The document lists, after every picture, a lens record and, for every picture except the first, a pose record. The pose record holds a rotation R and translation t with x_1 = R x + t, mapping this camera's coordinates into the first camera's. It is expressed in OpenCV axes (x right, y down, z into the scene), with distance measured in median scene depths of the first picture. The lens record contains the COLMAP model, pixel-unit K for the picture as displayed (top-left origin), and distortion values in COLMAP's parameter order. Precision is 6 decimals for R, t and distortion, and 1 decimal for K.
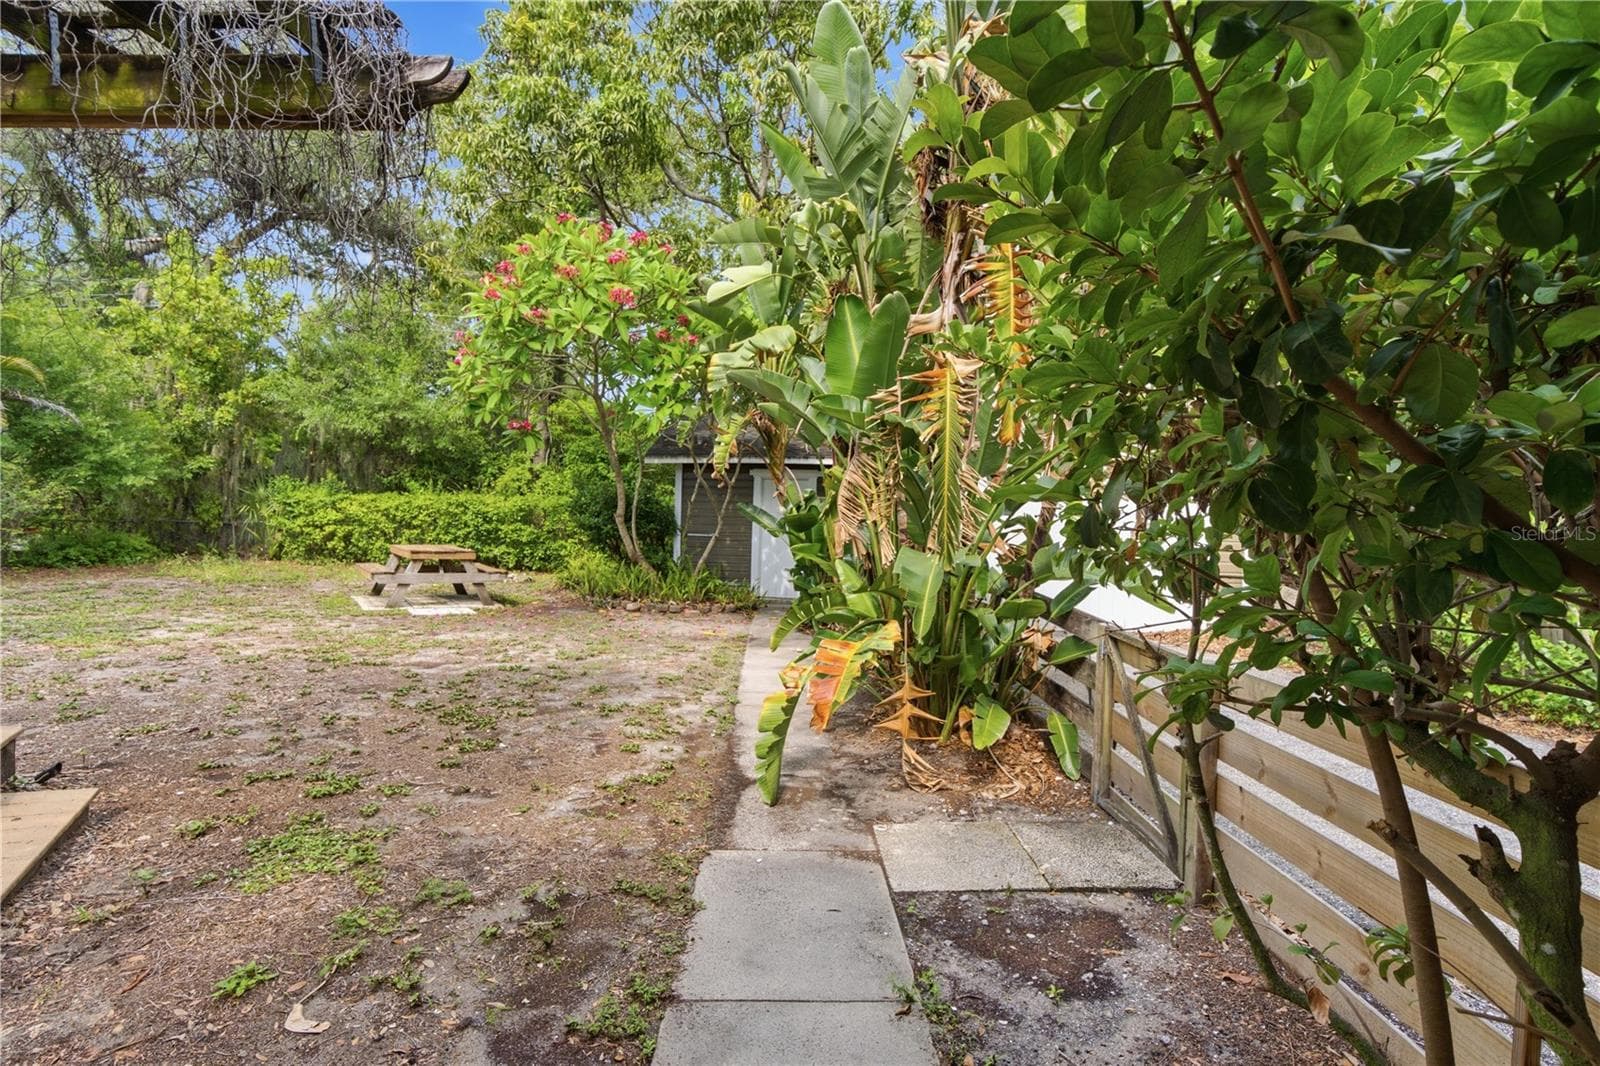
lens RADIAL K [[727.7, 0, 800.0], [0, 727.7, 533.0], [0, 0, 1]] dist [0.001261, 0.009908]
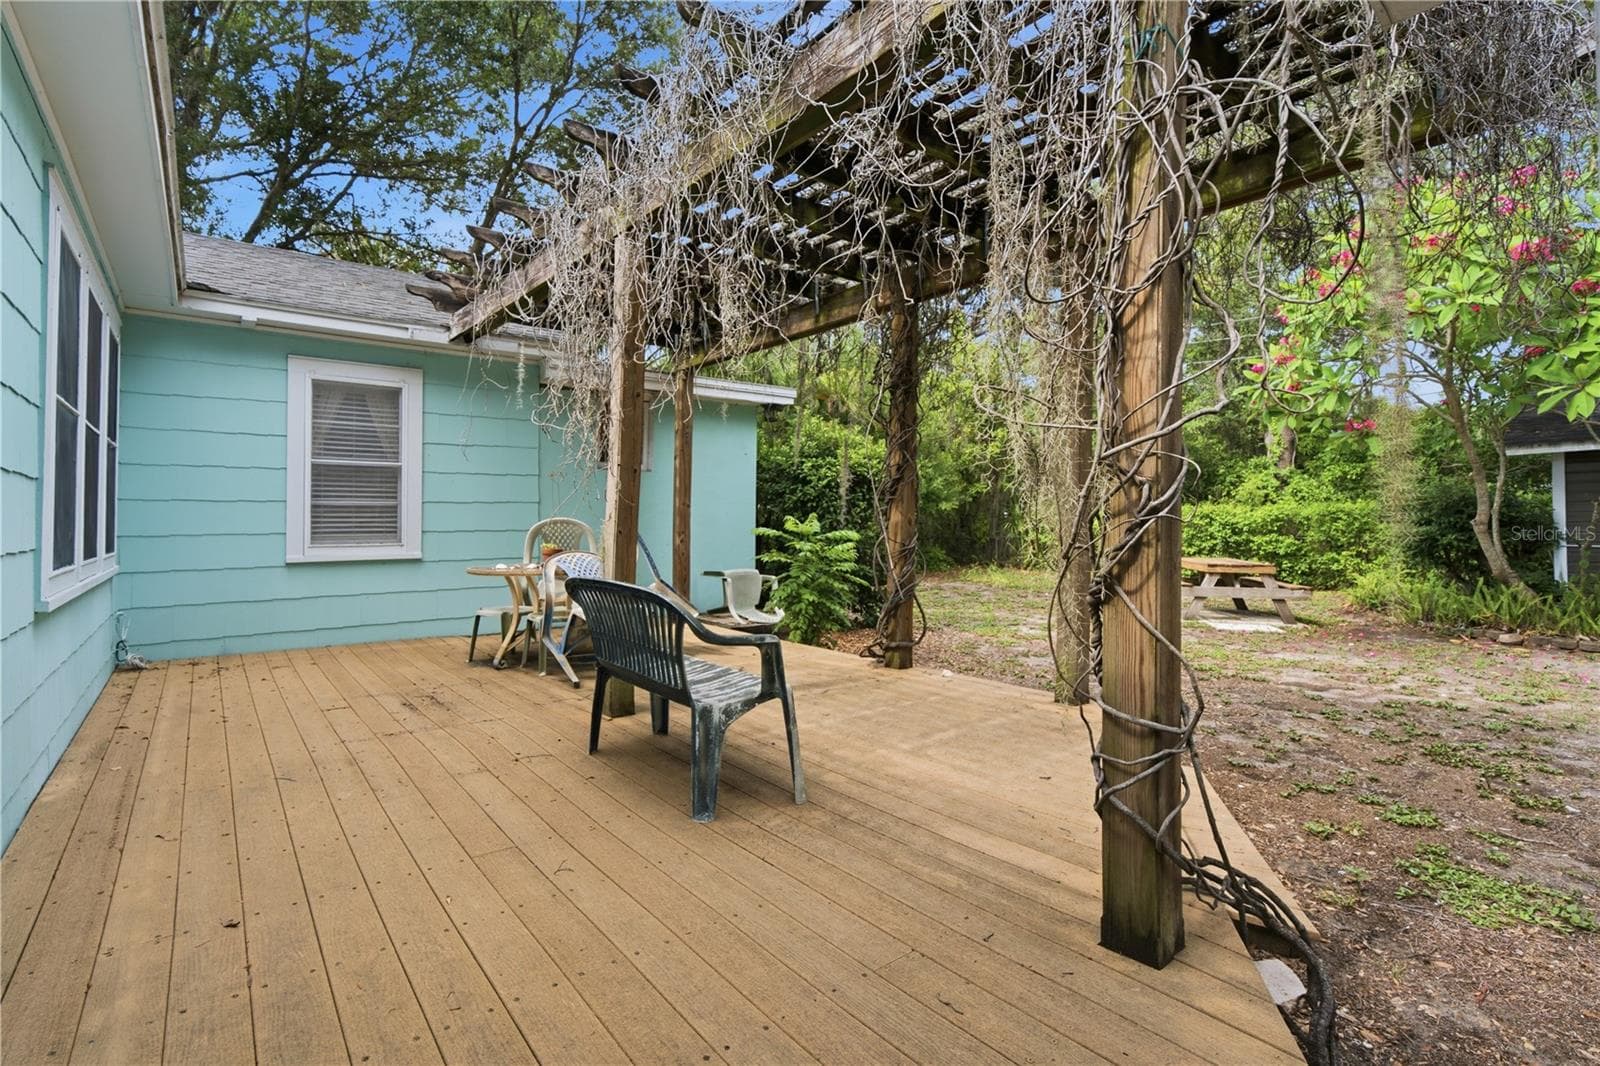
lens RADIAL K [[727.7, 0, 800.0], [0, 727.7, 533.0], [0, 0, 1]] dist [0.001261, 0.009908]
pose [[0.713269, -0.016307, -0.700701, -0.196566], [0.007719, 0.999851, -0.015412, -0.006252], [0.700848, 0.005584, 0.713289, -0.094126]]
